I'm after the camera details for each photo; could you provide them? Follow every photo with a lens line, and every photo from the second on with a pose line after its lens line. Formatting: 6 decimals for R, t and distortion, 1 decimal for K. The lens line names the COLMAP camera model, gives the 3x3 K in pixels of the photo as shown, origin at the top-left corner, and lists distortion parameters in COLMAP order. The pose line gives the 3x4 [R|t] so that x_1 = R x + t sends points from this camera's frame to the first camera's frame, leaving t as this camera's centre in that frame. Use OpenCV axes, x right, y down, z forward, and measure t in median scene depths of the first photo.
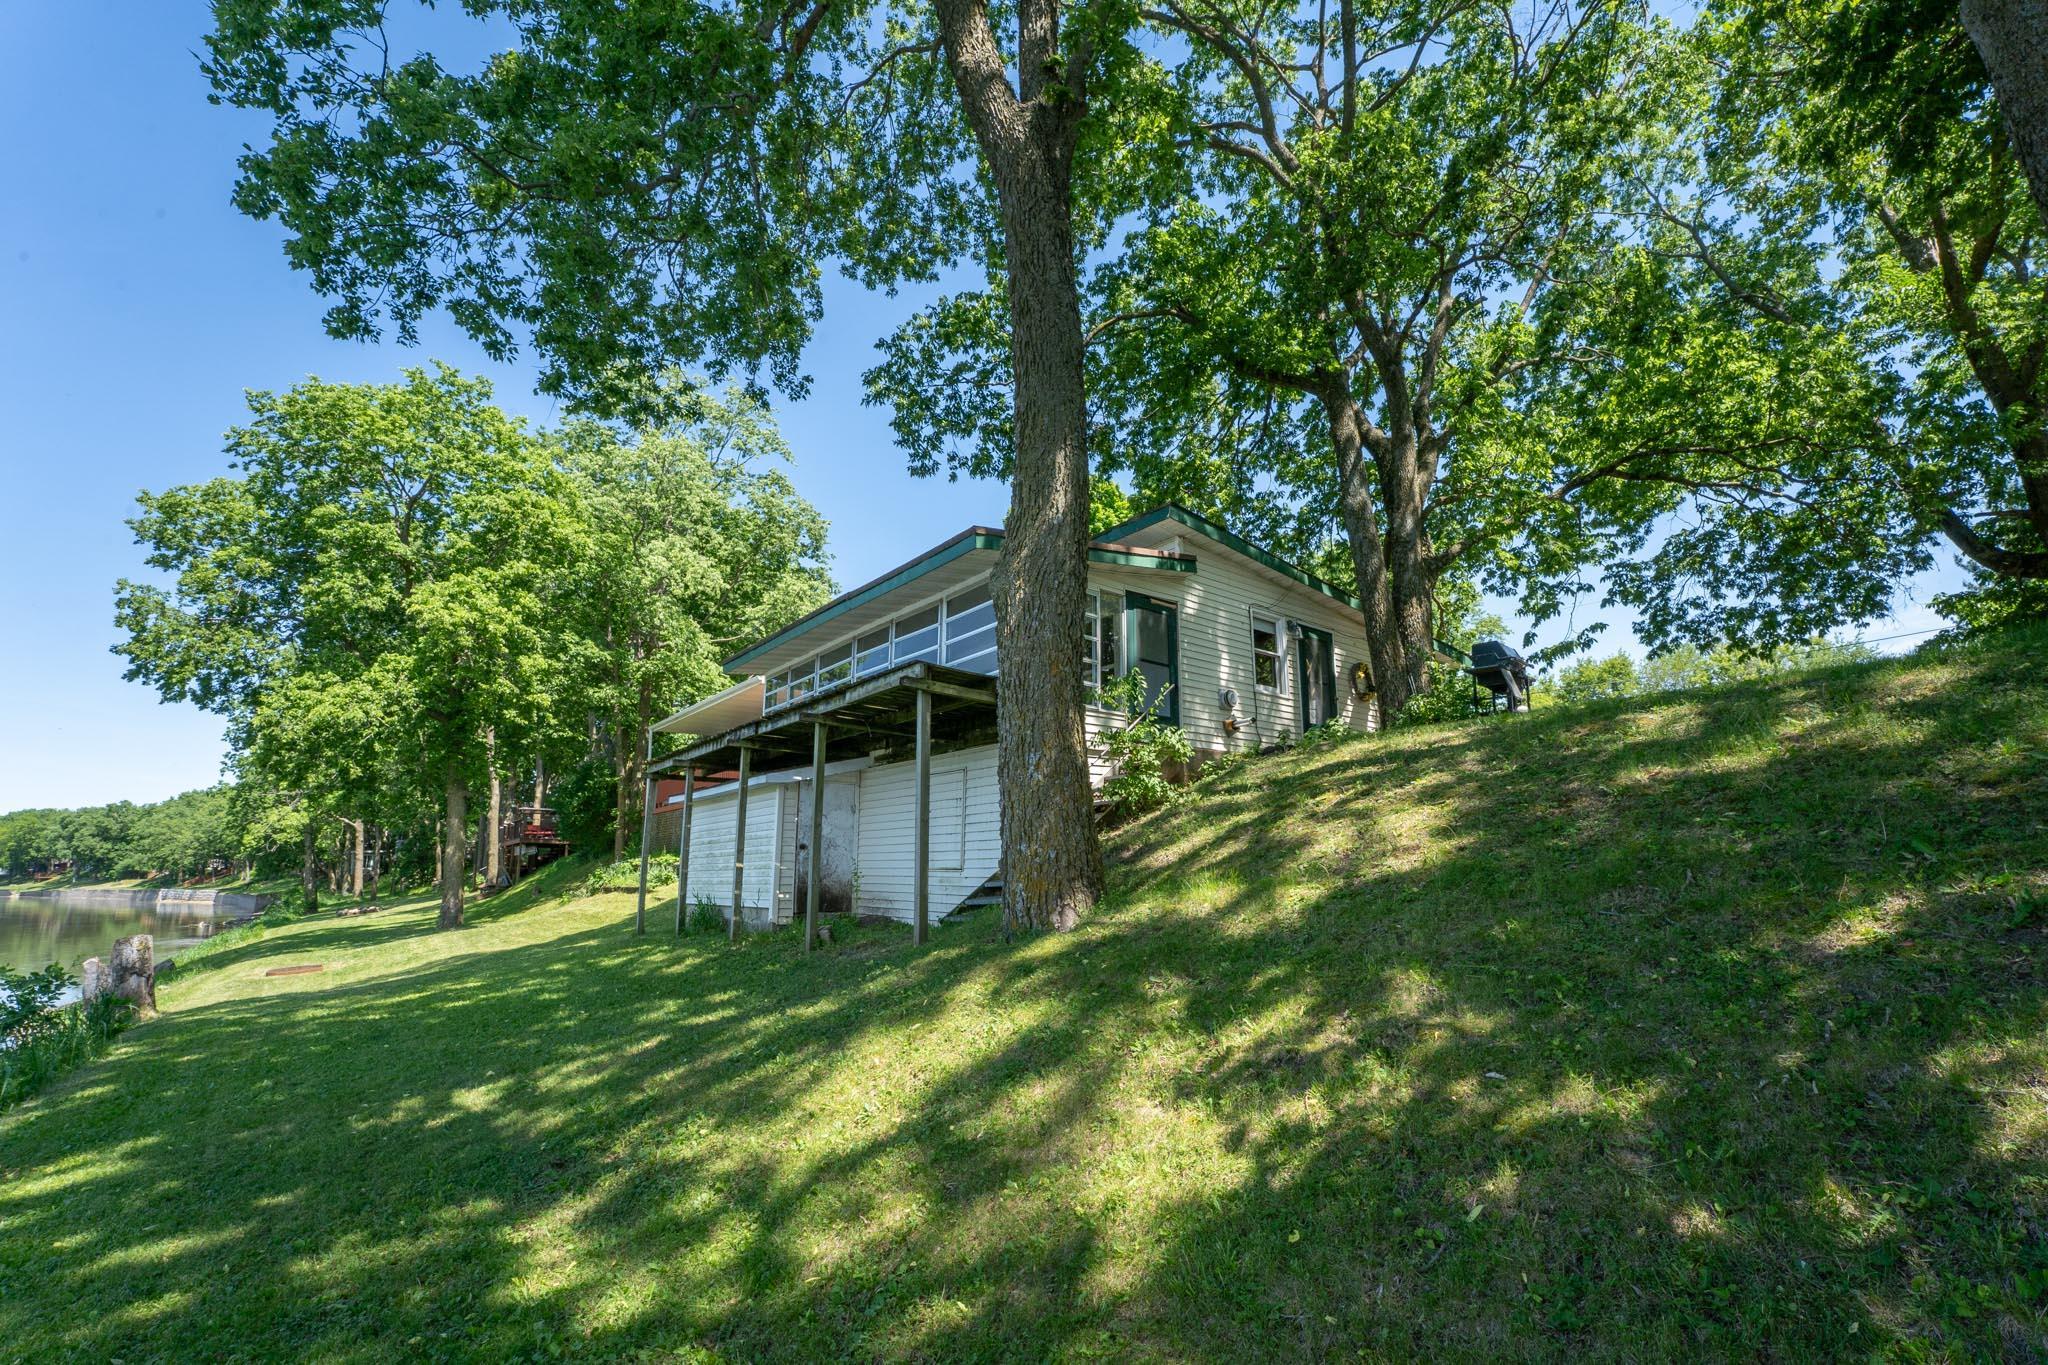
lens RADIAL K [[772.5, 0, 1024.0], [0, 772.5, 682.5], [0, 0, 1]] dist [-0.023801, -0.000026]
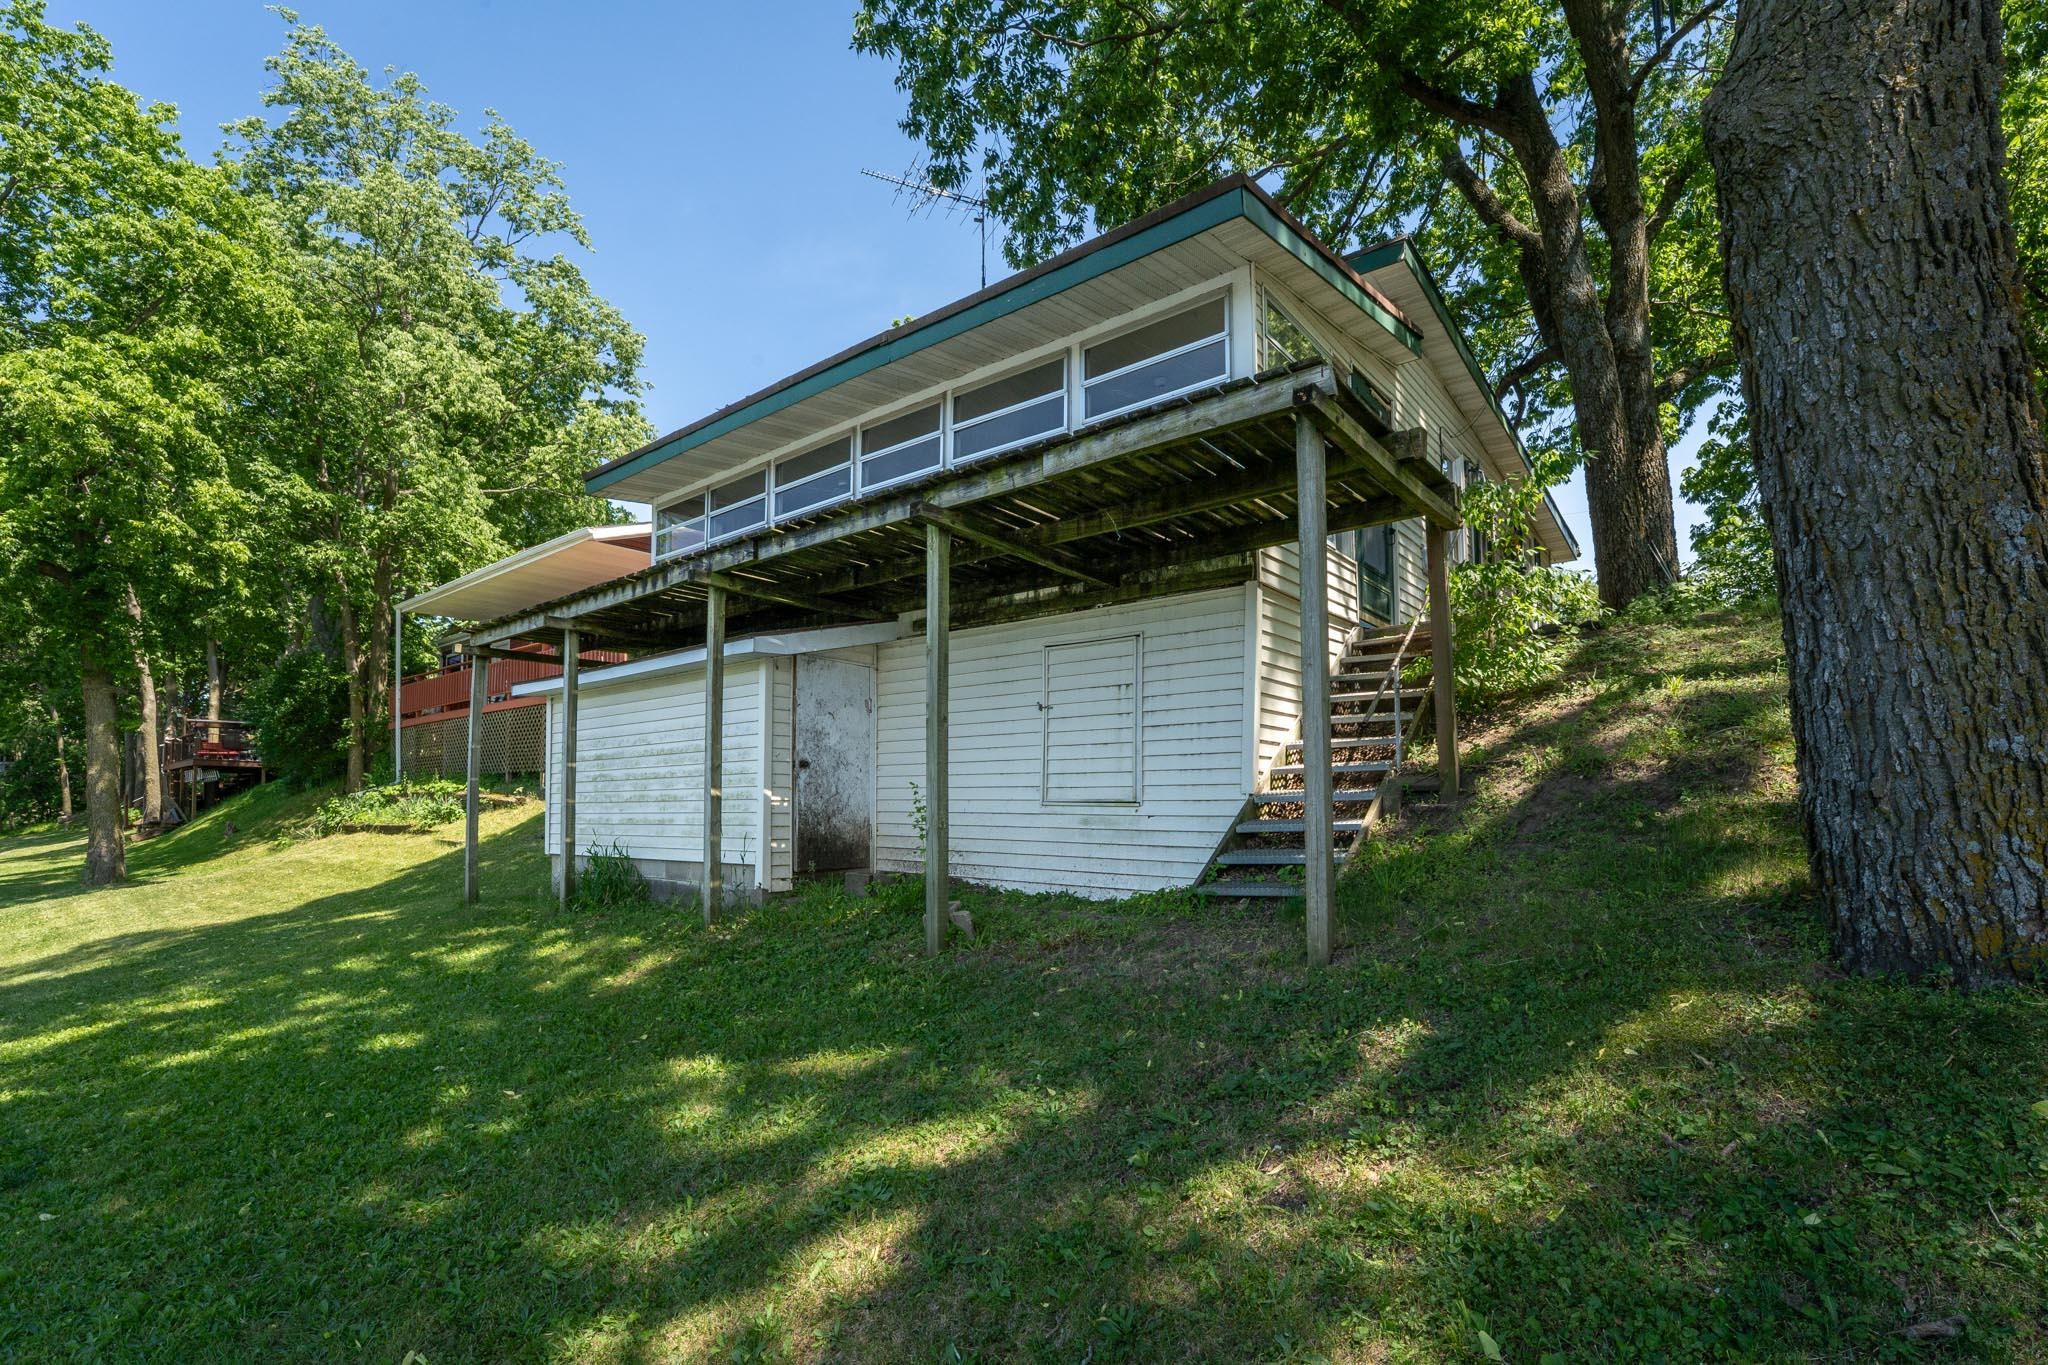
lens RADIAL K [[904.5, 0, 1016.8], [0, 904.5, 715.0], [0, 0, 1]] dist [-0.037237, 0.006231]
pose [[0.983015, 0.020145, 0.182416, -0.090675], [-0.045588, 0.989607, 0.136379, 0.026002], [-0.177773, -0.142379, 0.973717, 0.105402]]
